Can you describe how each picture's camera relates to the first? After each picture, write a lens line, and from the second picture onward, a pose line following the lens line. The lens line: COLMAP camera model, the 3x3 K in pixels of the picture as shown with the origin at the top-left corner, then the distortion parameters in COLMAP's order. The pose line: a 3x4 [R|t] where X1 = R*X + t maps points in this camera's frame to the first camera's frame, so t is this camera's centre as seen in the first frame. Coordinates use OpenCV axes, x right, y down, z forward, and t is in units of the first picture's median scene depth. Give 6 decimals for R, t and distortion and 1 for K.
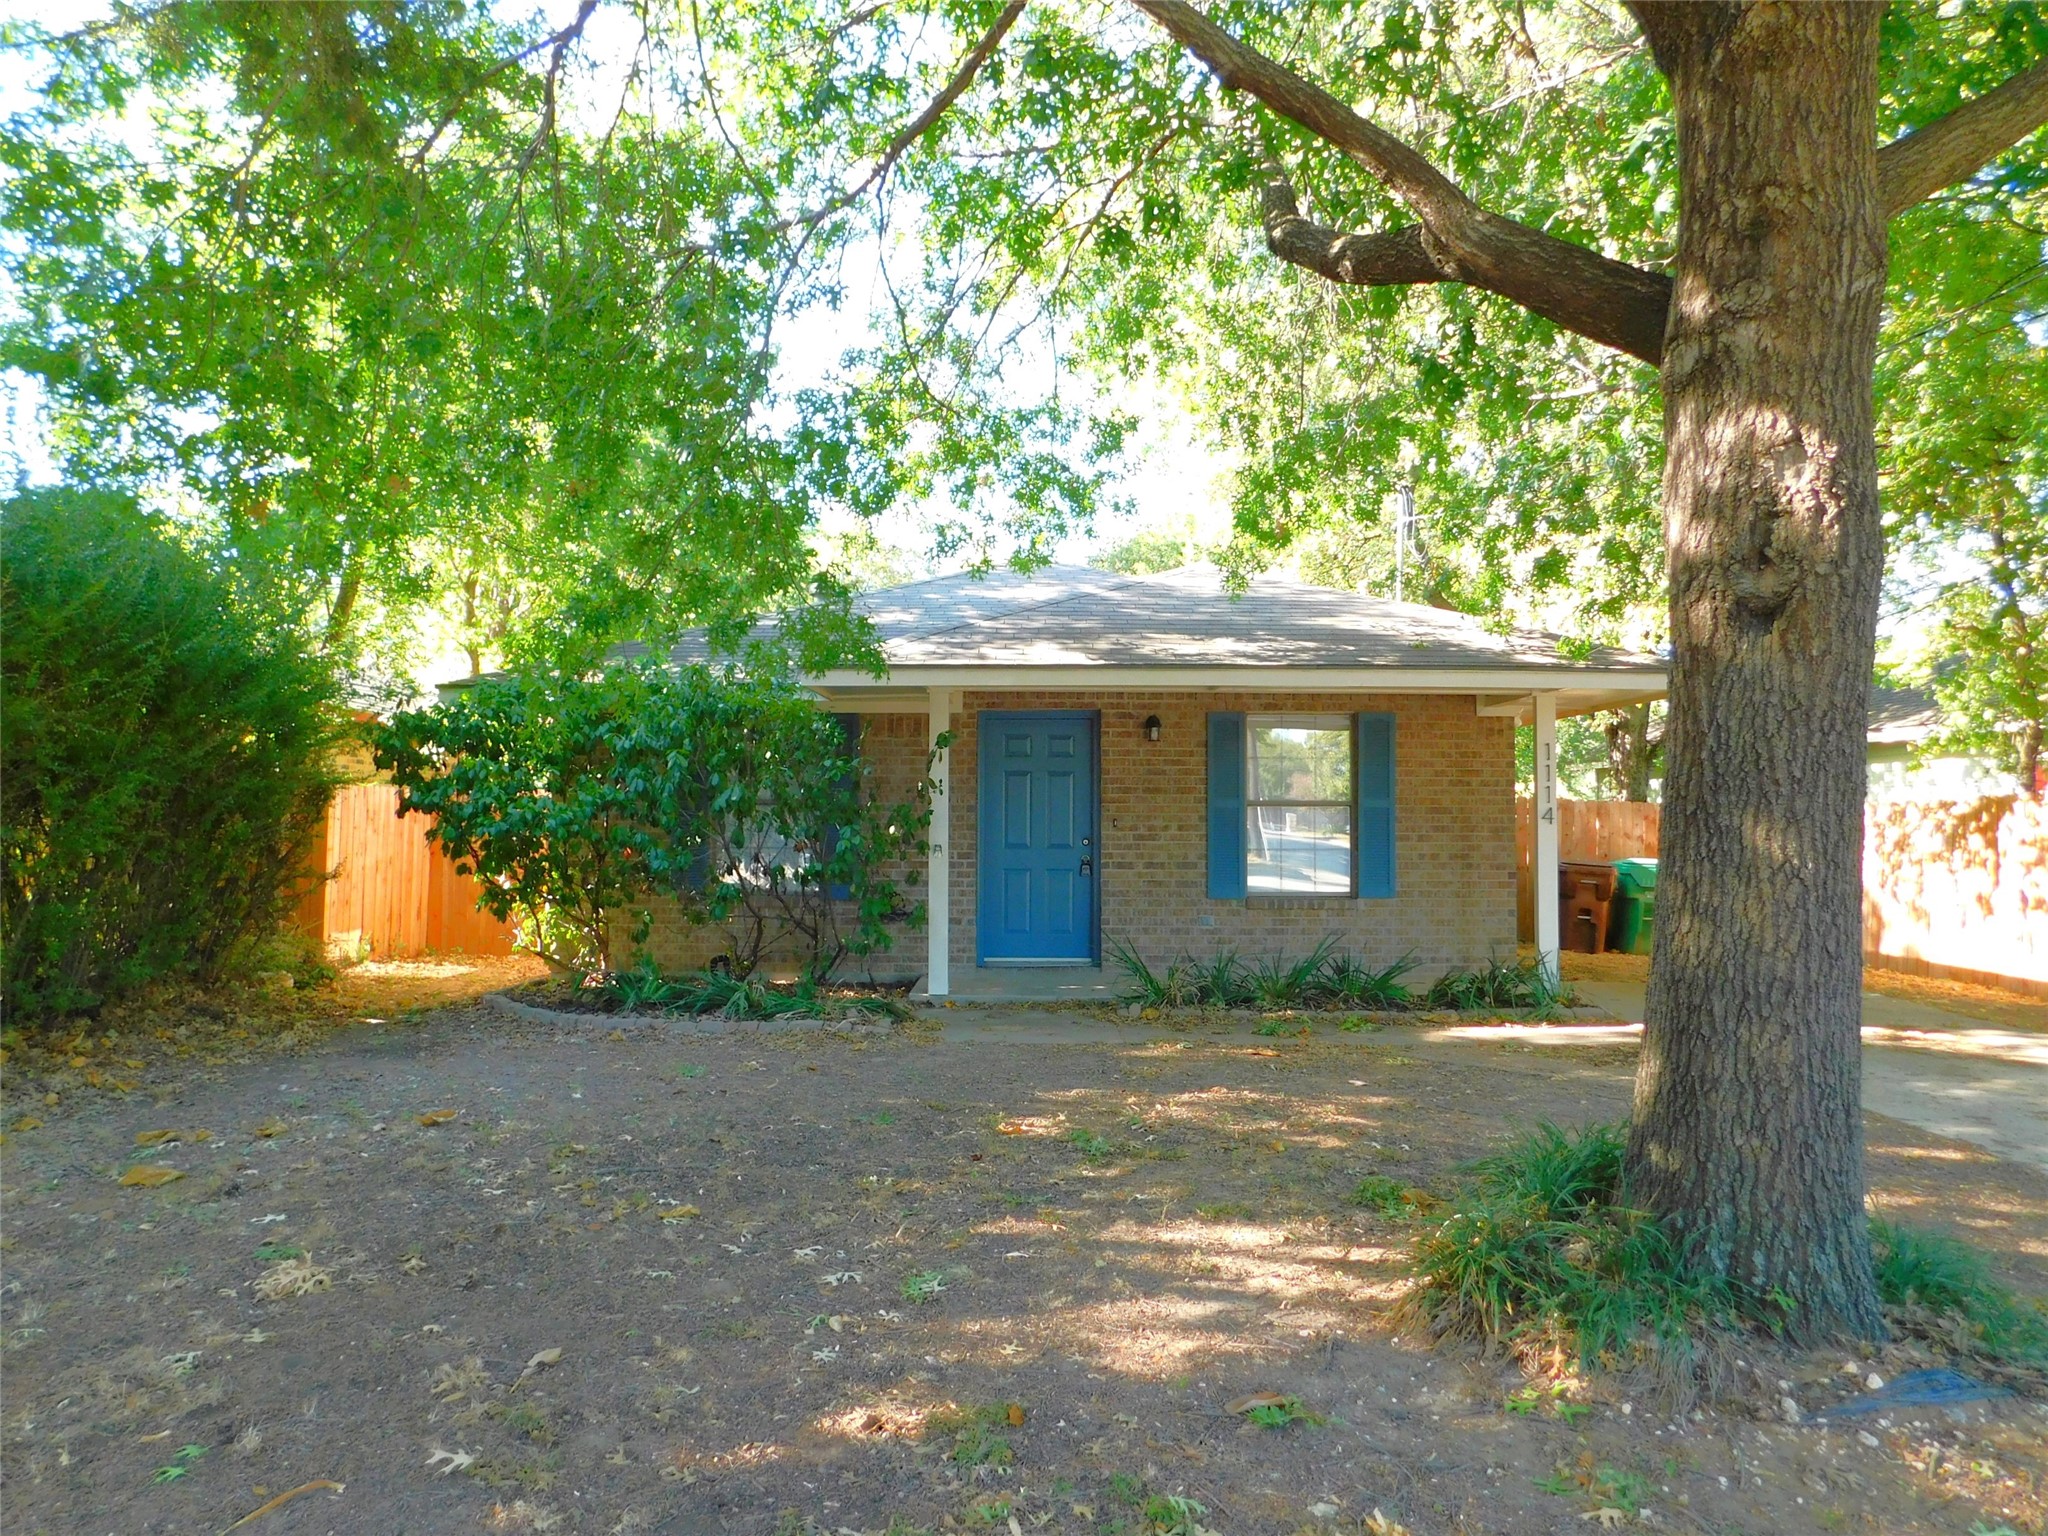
lens RADIAL K [[1346.5, 0, 1035.8], [0, 1346.5, 768.1], [0, 0, 1]] dist [-0.061762, 0.044860]
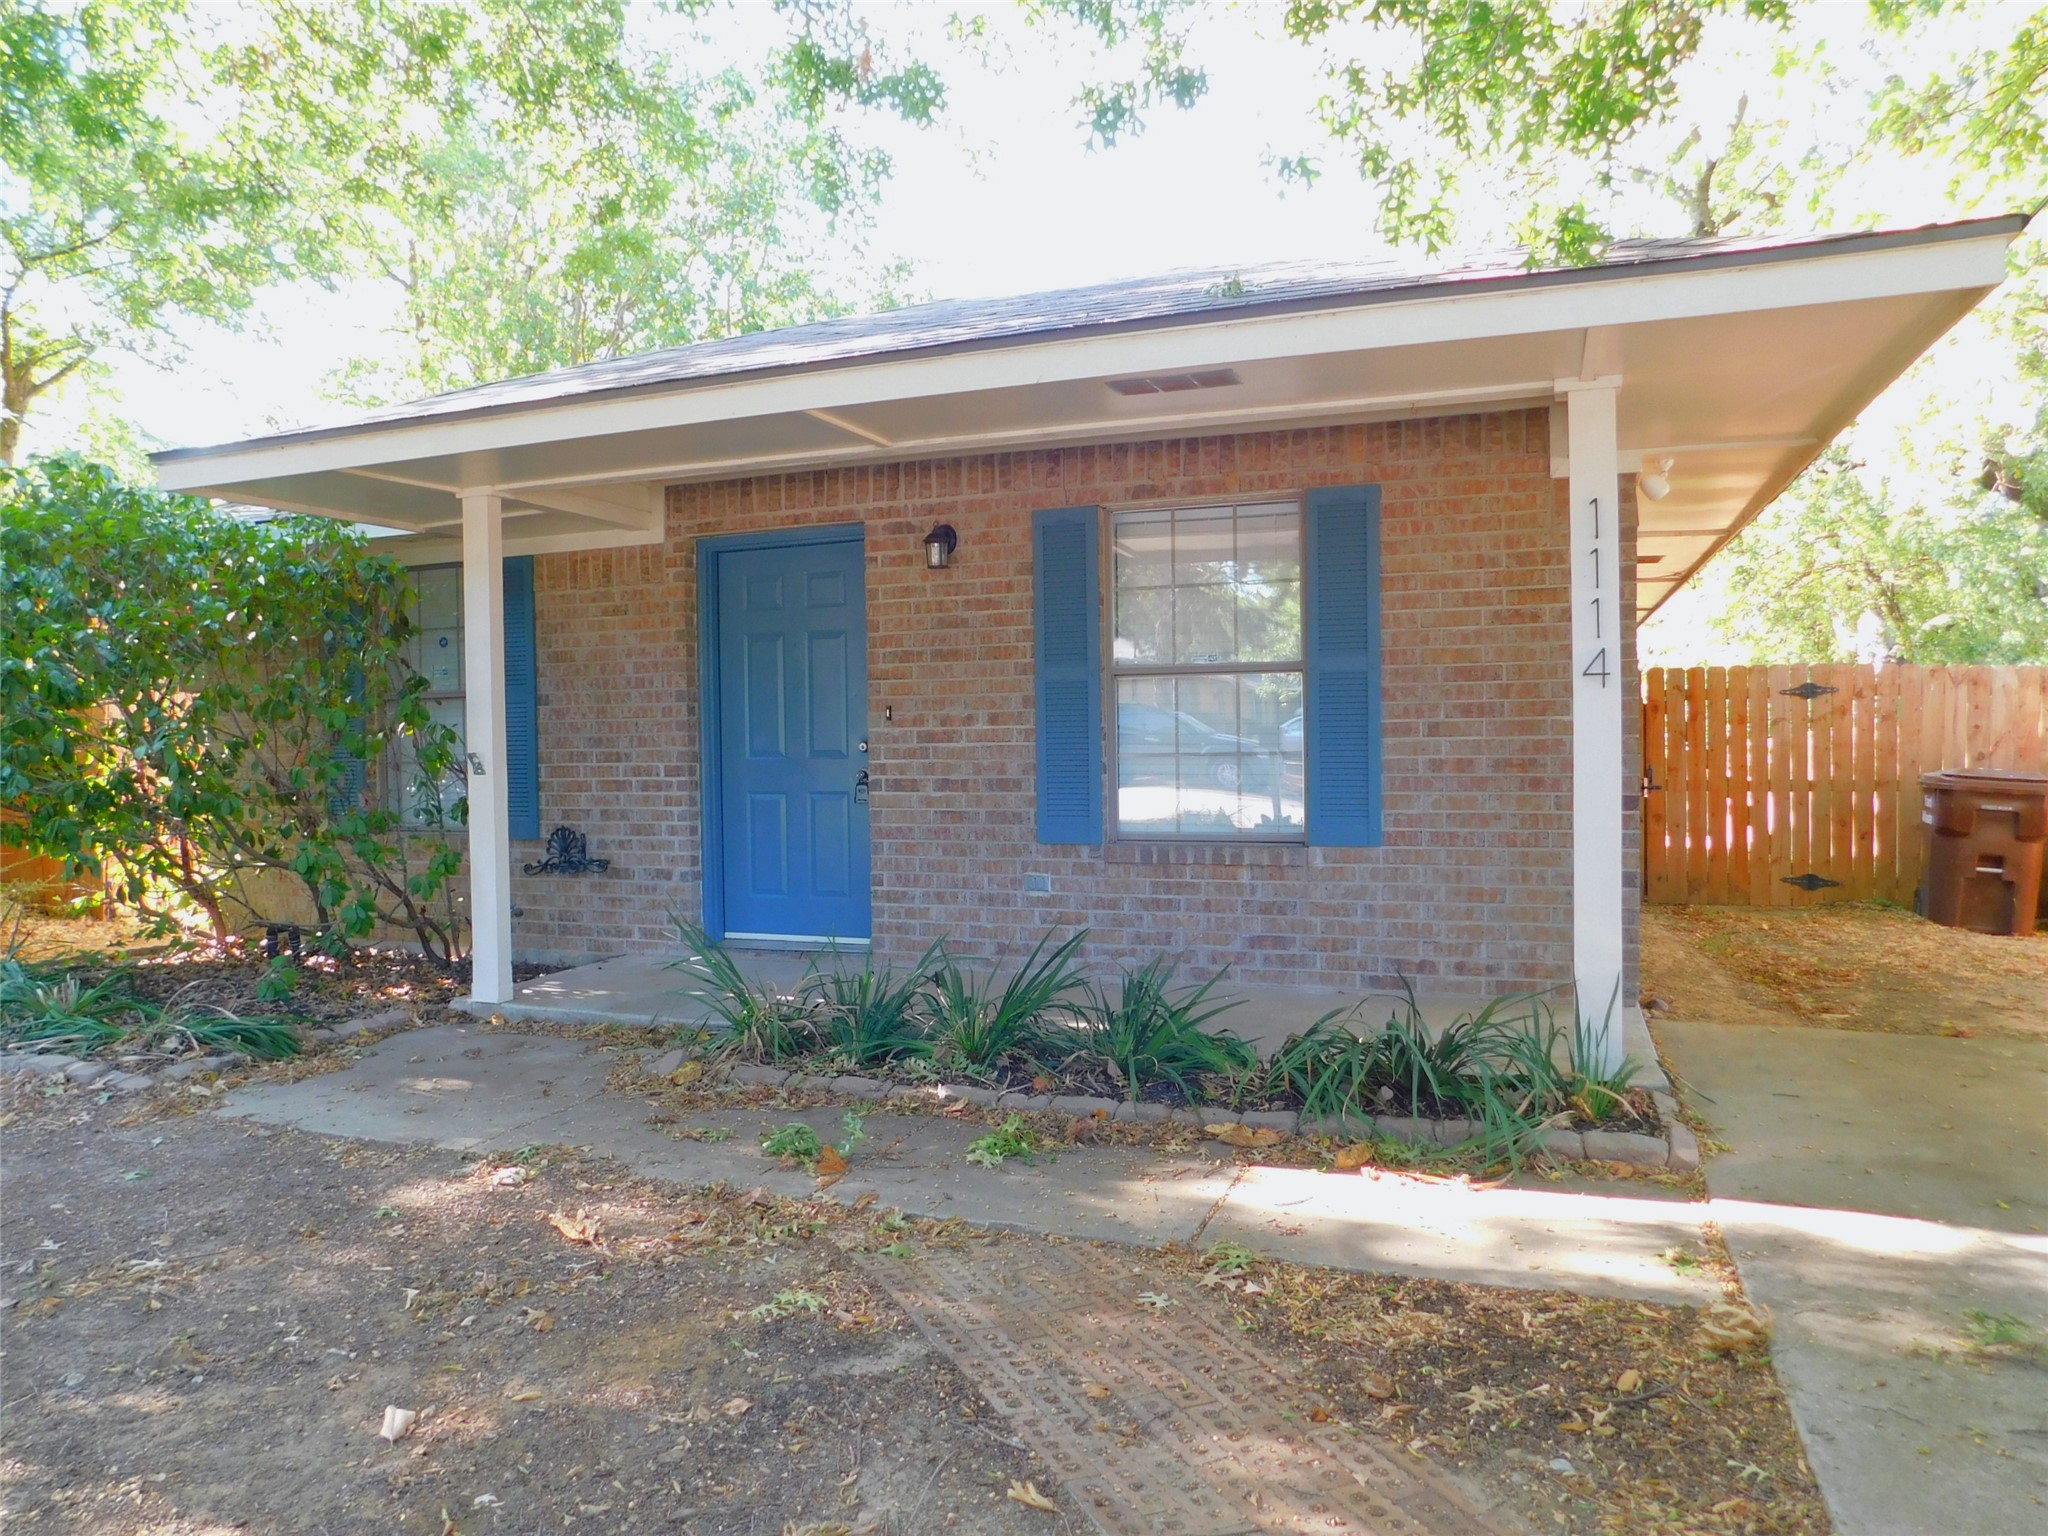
lens RADIAL K [[1346.5, 0, 1035.8], [0, 1346.5, 768.1], [0, 0, 1]] dist [-0.061762, 0.044860]
pose [[0.936455, -0.009732, -0.350653, 0.364900], [0.031069, 0.997988, 0.055274, 0.038718], [0.349410, -0.062656, 0.934873, 0.531390]]
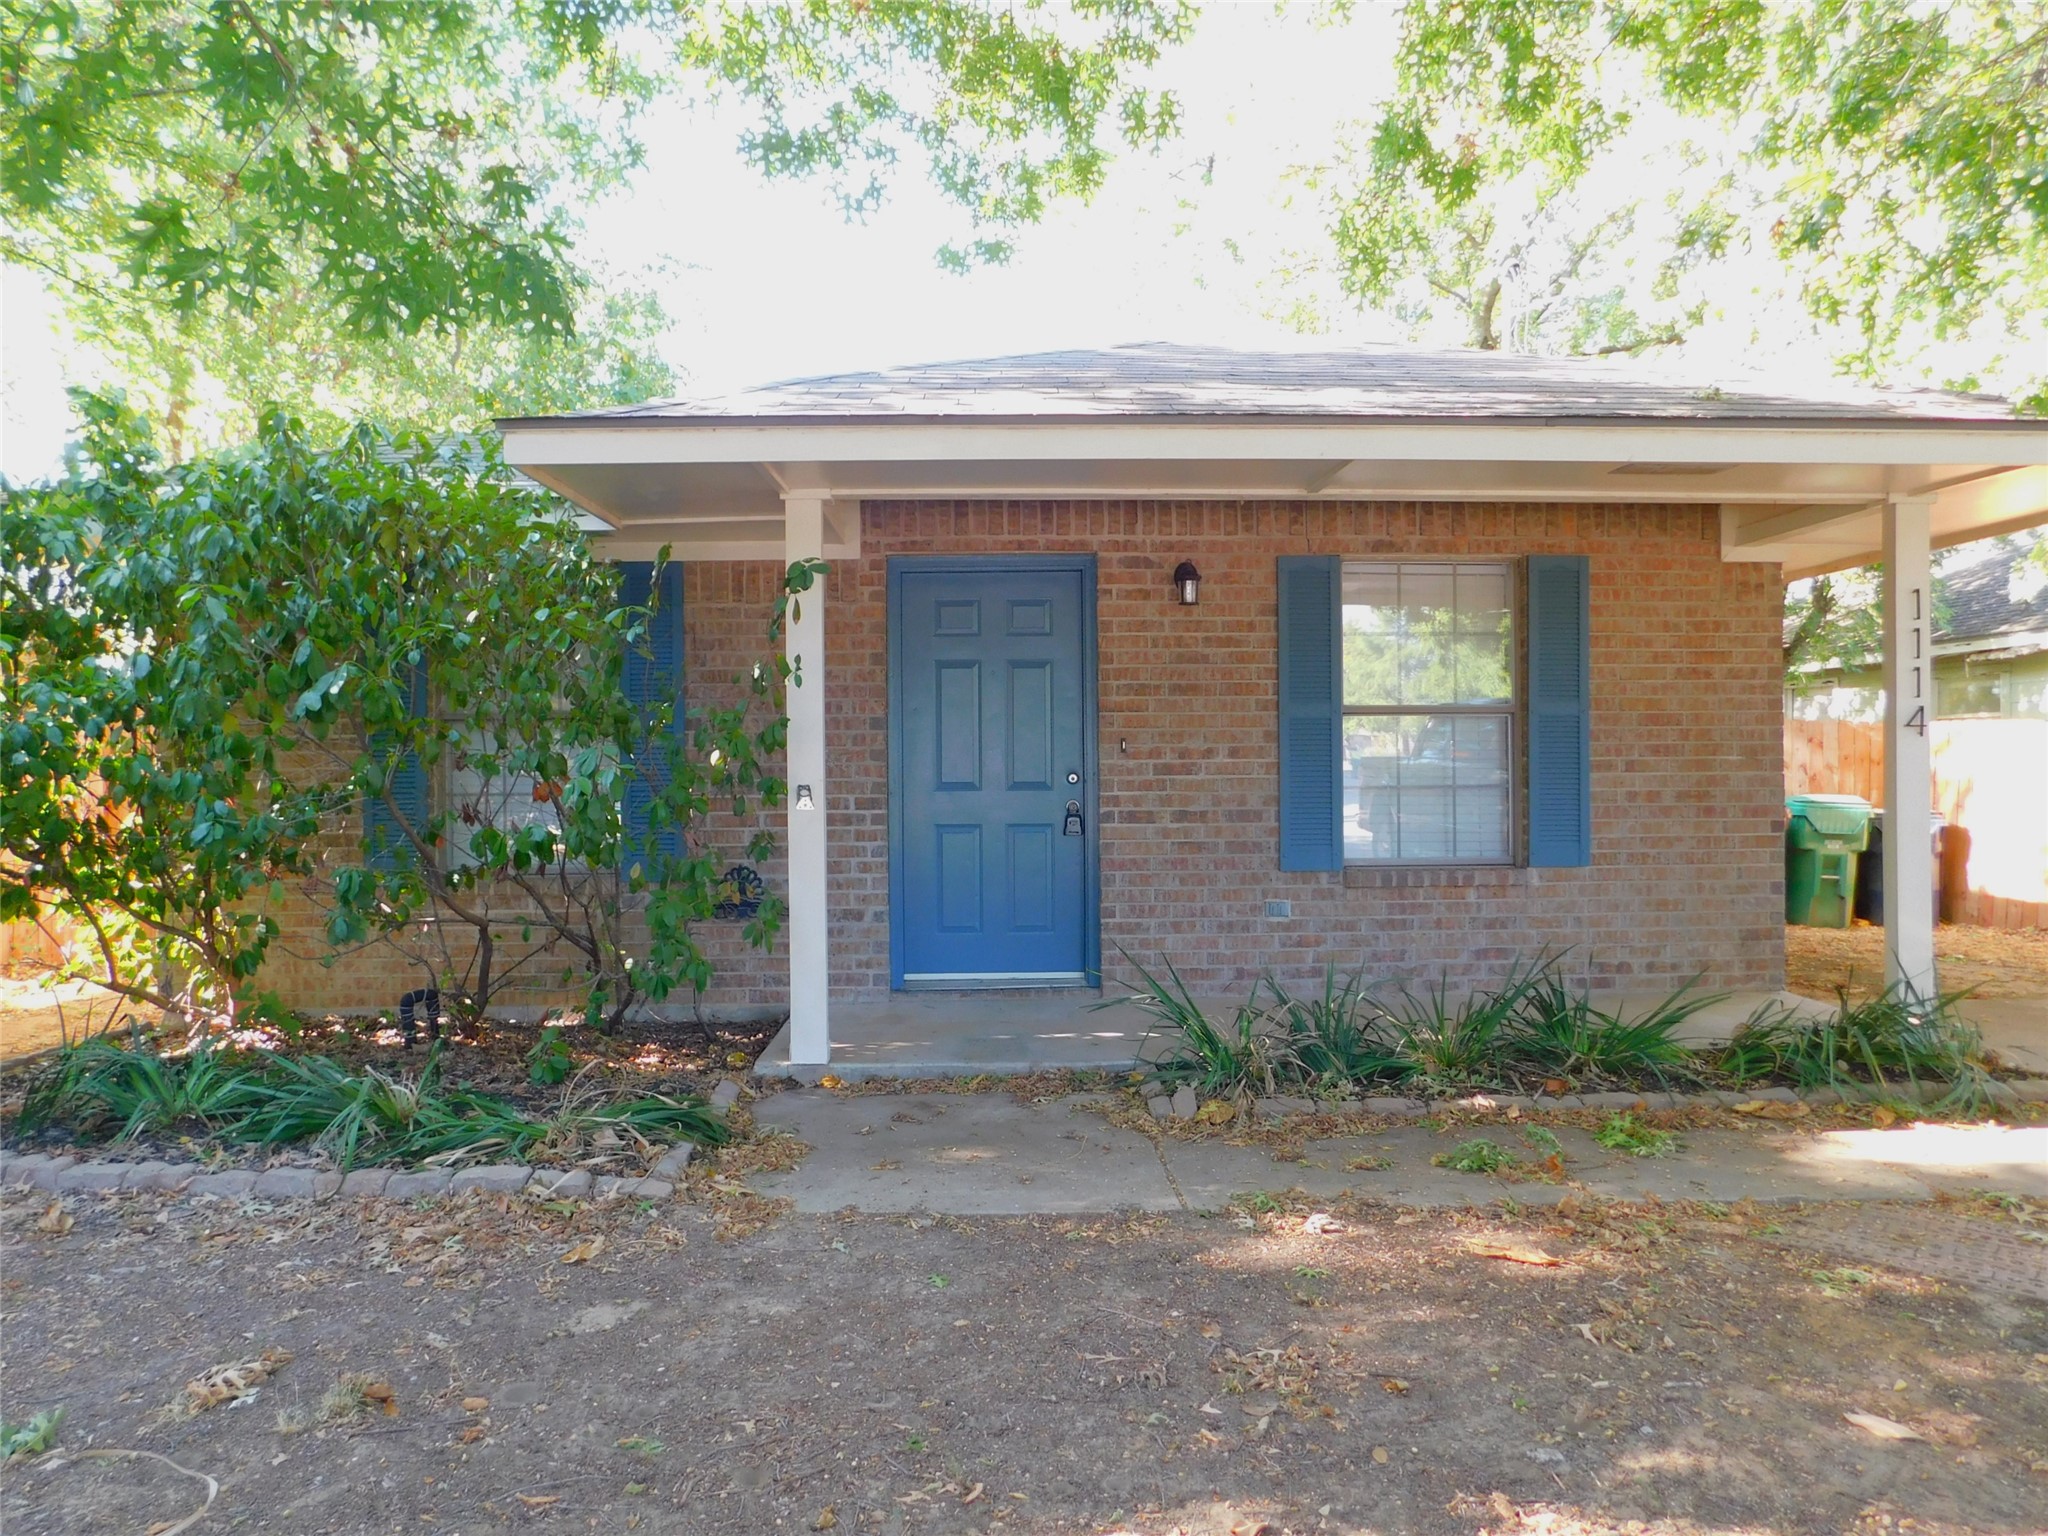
lens RADIAL K [[1346.5, 0, 1035.8], [0, 1346.5, 768.1], [0, 0, 1]] dist [-0.061762, 0.044860]
pose [[0.999482, -0.010809, 0.030305, 0.002922], [0.009451, 0.998961, 0.044590, 0.027272], [-0.030755, -0.044281, 0.998546, 0.463398]]
